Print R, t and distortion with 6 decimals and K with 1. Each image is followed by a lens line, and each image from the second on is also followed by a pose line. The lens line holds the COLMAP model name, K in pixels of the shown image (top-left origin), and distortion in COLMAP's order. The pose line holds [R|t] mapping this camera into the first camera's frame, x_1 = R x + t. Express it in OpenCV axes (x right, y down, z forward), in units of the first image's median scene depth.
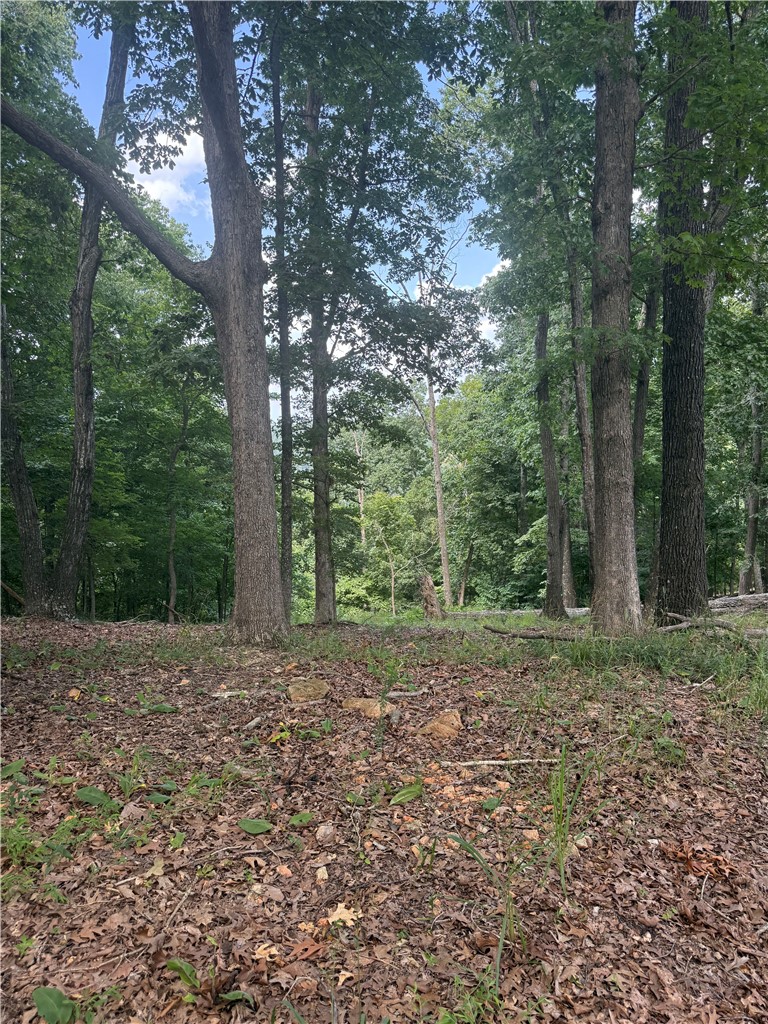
lens RADIAL K [[718.5, 0, 382.0], [0, 718.5, 509.7], [0, 0, 1]] dist [0.065768, -0.081606]
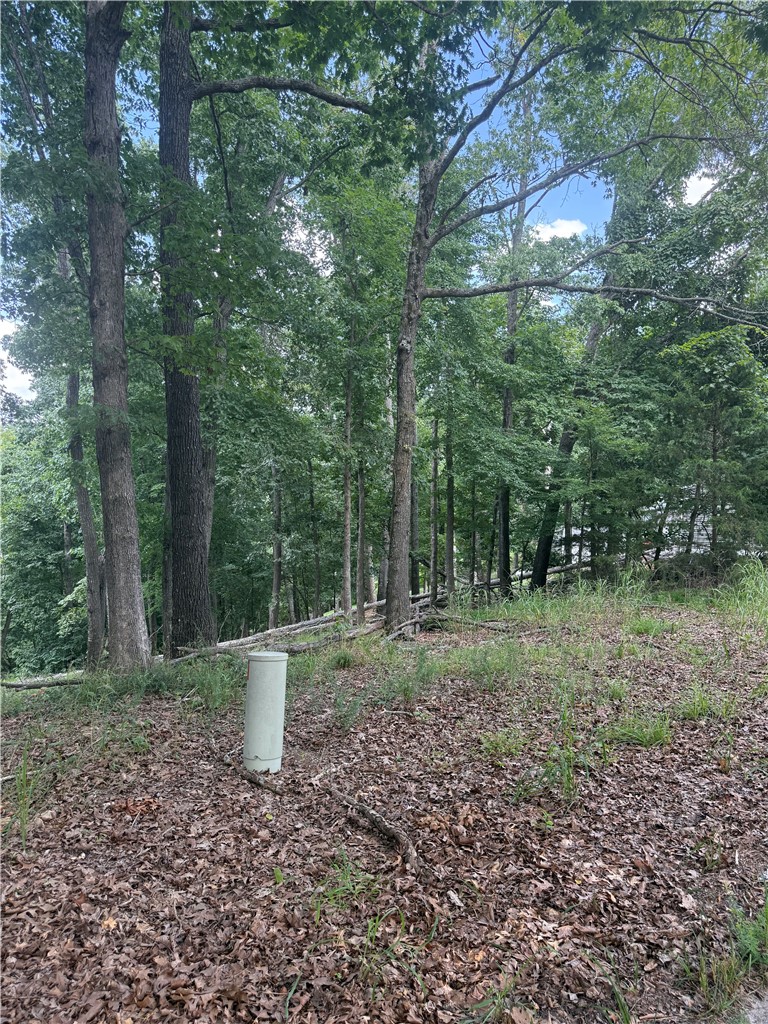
lens RADIAL K [[718.5, 0, 380.3], [0, 718.5, 509.0], [0, 0, 1]] dist [0.065768, -0.081606]
pose [[0.829621, -0.016617, 0.558080, 0.009899], [0.058852, 0.996591, -0.057814, 0.003911], [-0.555217, 0.080808, 0.827771, -0.085758]]
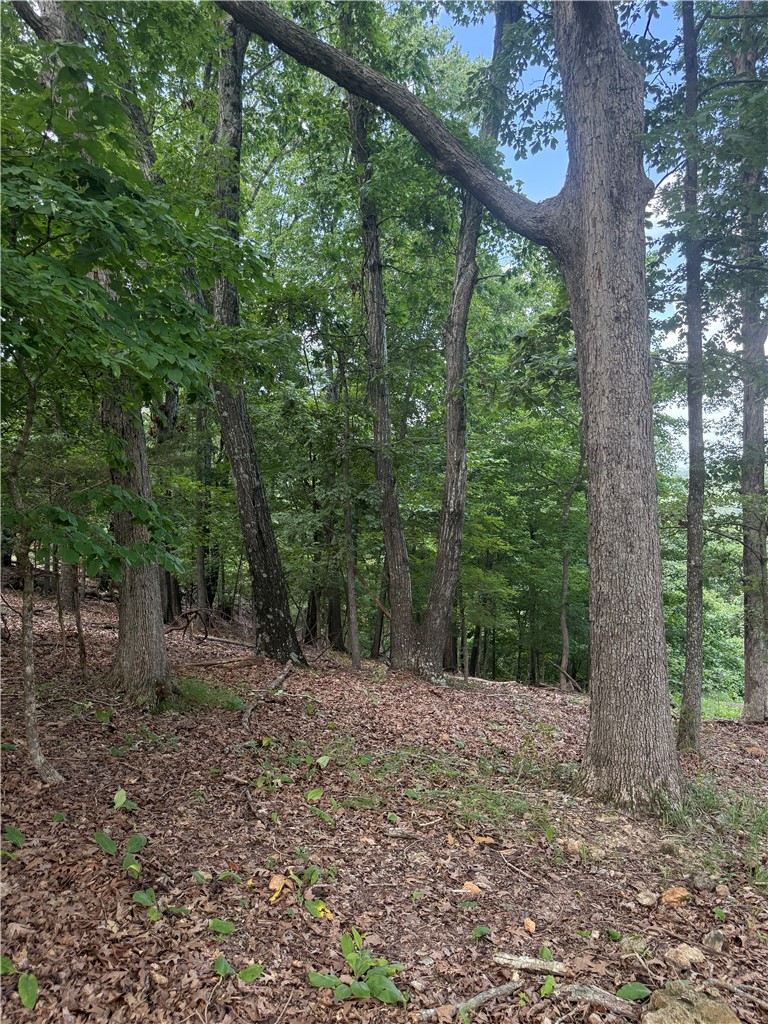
lens RADIAL K [[718.5, 0, 380.9], [0, 718.5, 511.9], [0, 0, 1]] dist [0.065768, -0.081606]
pose [[0.845333, 0.002193, -0.534235, -0.010971], [-0.033337, 0.998259, -0.048654, -0.009053], [0.533198, 0.058938, 0.843935, 0.180042]]
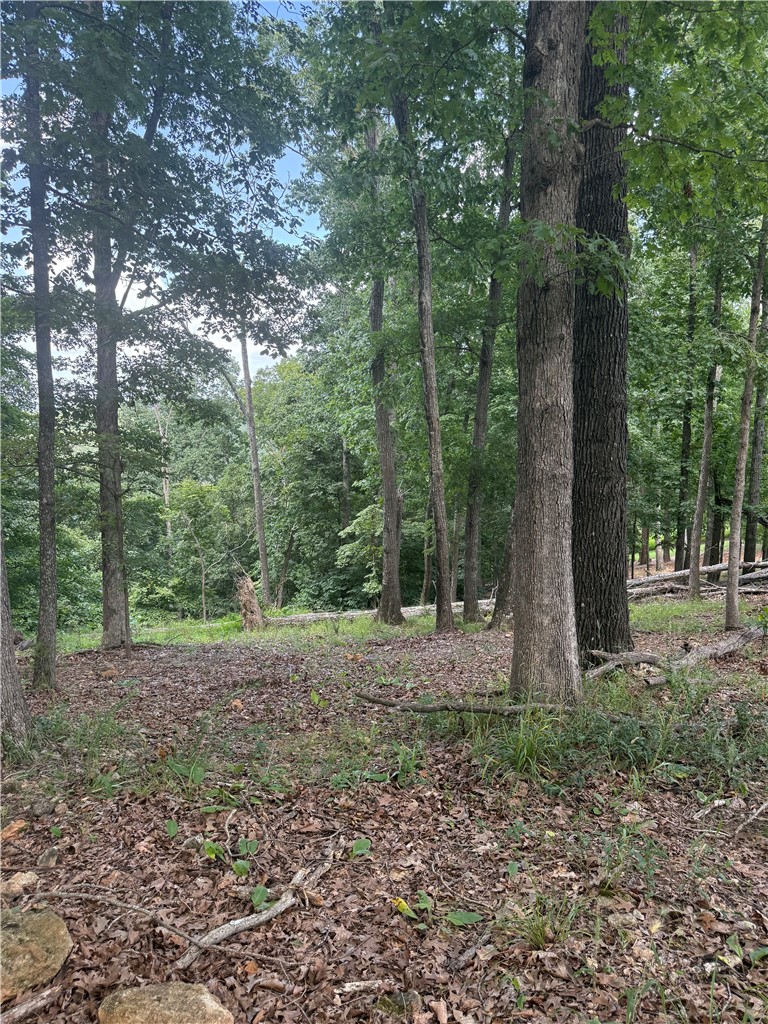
lens RADIAL K [[718.5, 0, 381.6], [0, 718.5, 511.3], [0, 0, 1]] dist [0.065768, -0.081606]
pose [[0.966751, -0.005923, 0.255650, -0.001005], [0.000959, 0.999809, 0.019537, -0.007711], [-0.255716, -0.018642, 0.966572, 0.180188]]
